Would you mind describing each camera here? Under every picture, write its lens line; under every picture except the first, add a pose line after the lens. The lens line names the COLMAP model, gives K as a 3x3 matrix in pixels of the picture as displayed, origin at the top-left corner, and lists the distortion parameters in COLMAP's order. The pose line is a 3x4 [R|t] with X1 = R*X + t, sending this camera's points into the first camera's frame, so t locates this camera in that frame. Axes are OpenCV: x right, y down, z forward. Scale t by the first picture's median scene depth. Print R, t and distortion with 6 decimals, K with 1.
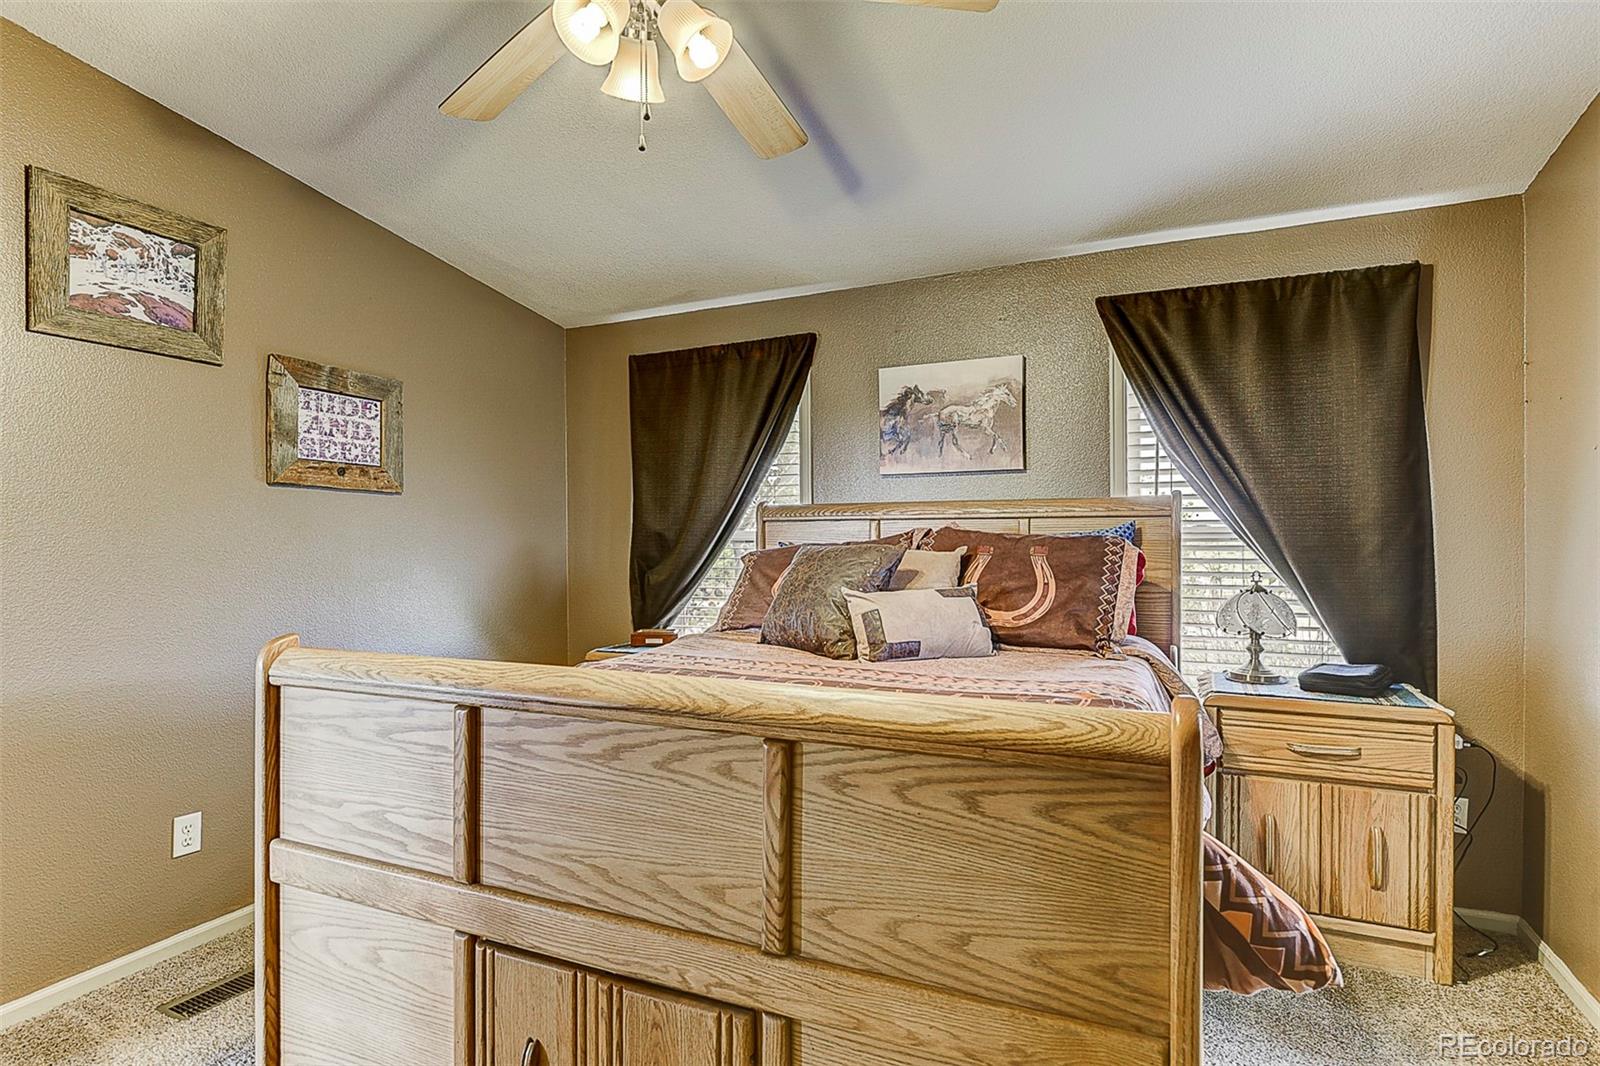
lens RADIAL K [[786.1, 0, 801.3], [0, 786.1, 539.7], [0, 0, 1]] dist [0.001197, -0.002623]
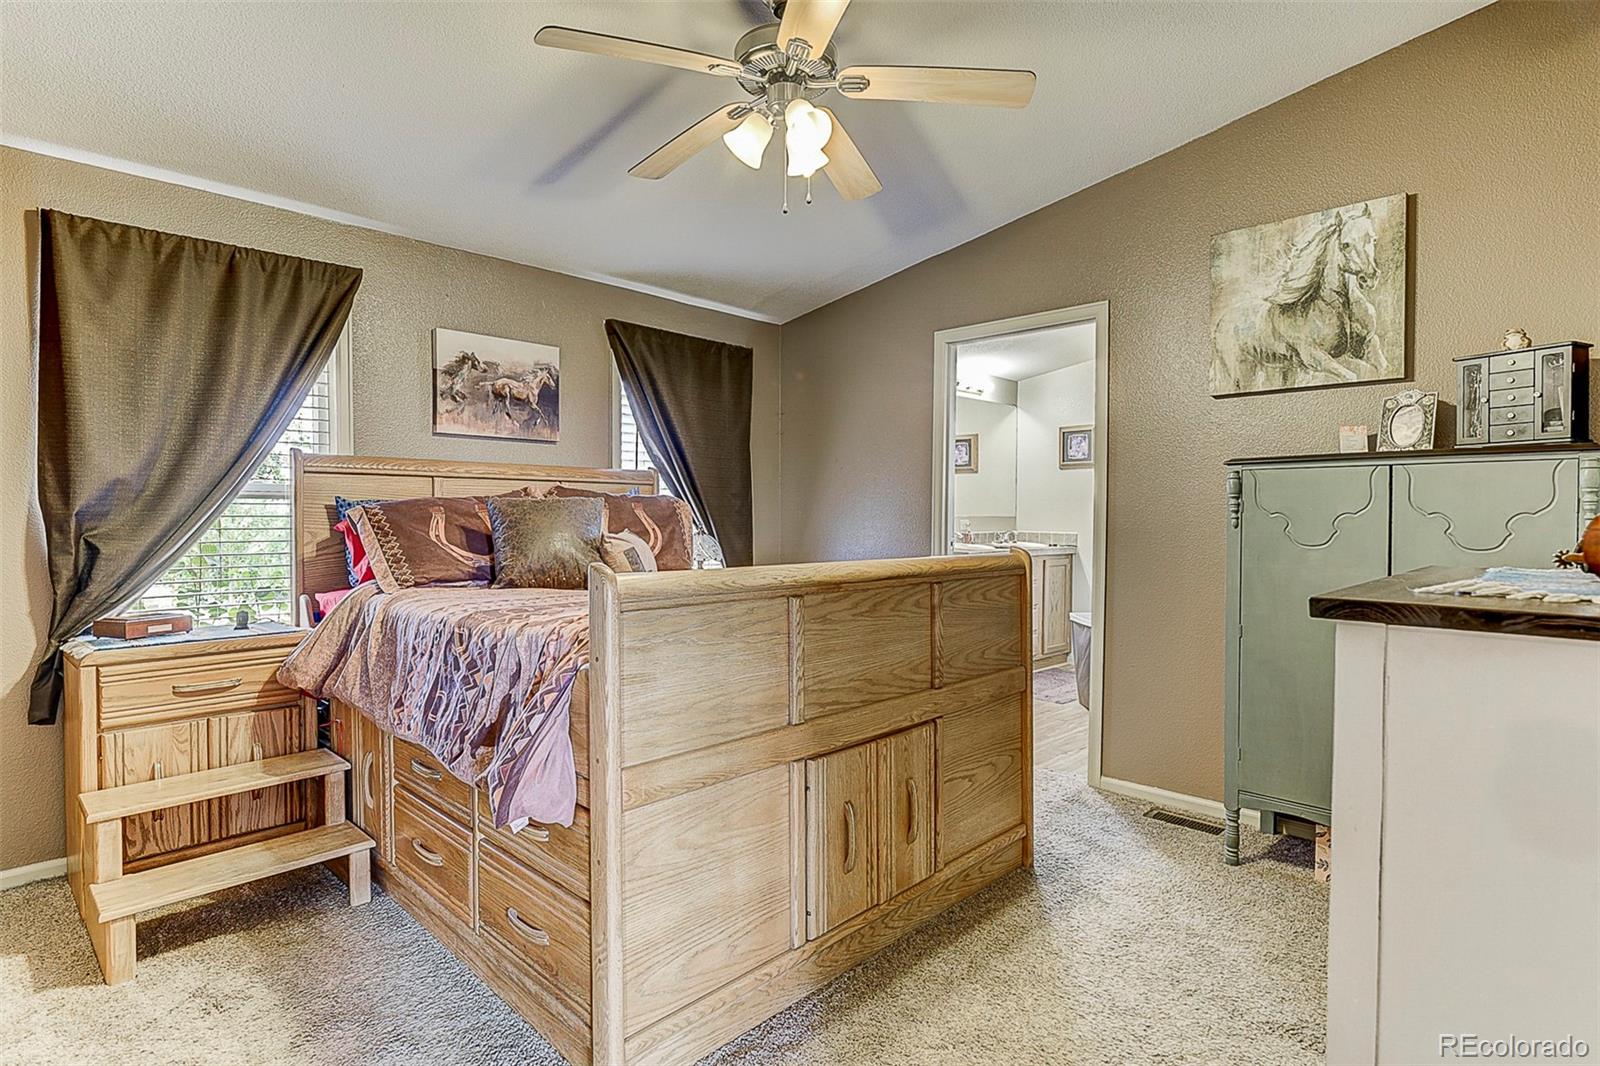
lens RADIAL K [[786.1, 0, 802.0], [0, 786.1, 532.0], [0, 0, 1]] dist [0.001197, -0.002623]
pose [[0.358264, -0.011488, 0.933549, -0.741519], [-0.000132, 0.999924, 0.012355, 0.035801], [-0.933620, -0.004550, 0.358236, 0.217934]]
